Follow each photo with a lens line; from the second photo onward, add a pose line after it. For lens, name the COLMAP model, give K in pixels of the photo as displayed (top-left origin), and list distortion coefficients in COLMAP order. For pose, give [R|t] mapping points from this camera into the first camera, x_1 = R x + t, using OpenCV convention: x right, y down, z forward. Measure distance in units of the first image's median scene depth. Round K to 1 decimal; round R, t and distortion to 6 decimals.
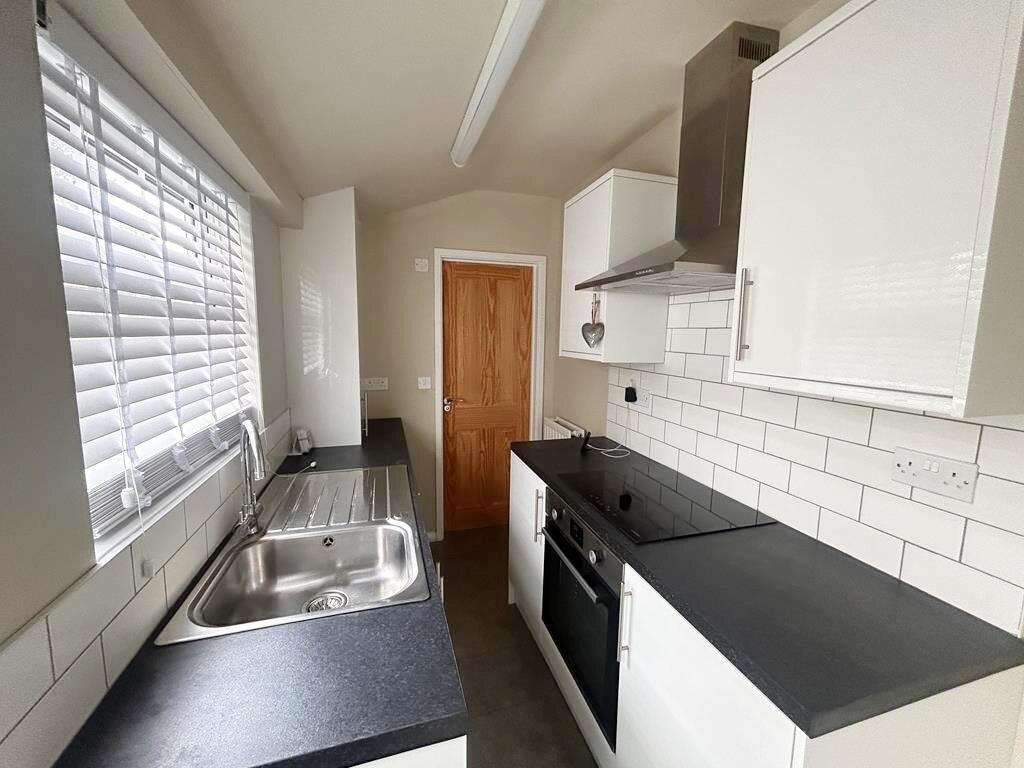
lens RADIAL K [[411.8, 0, 511.6], [0, 411.8, 384.9], [0, 0, 1]] dist [0.000458, 0.000001]
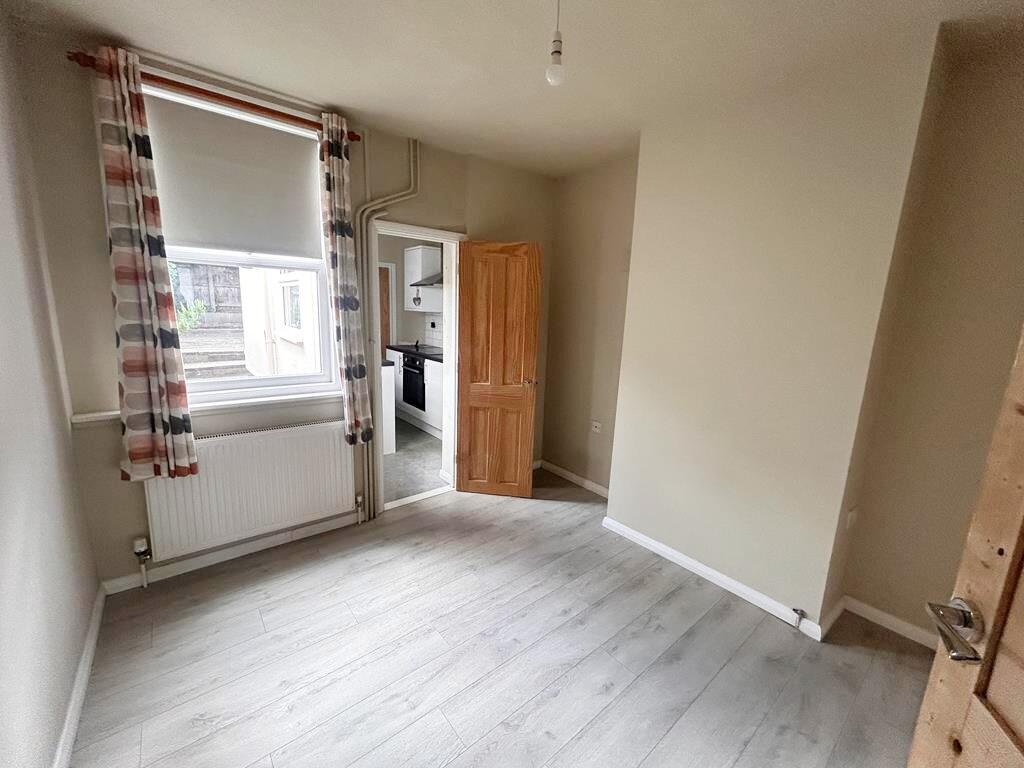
lens RADIAL K [[411.8, 0, 512.4], [0, 411.8, 381.1], [0, 0, 1]] dist [0.000458, 0.000001]
pose [[0.929279, -0.044278, 0.366715, -0.266243], [0.018680, 0.997152, 0.073062, 0.237186], [-0.368905, -0.061045, 0.927460, -1.975980]]
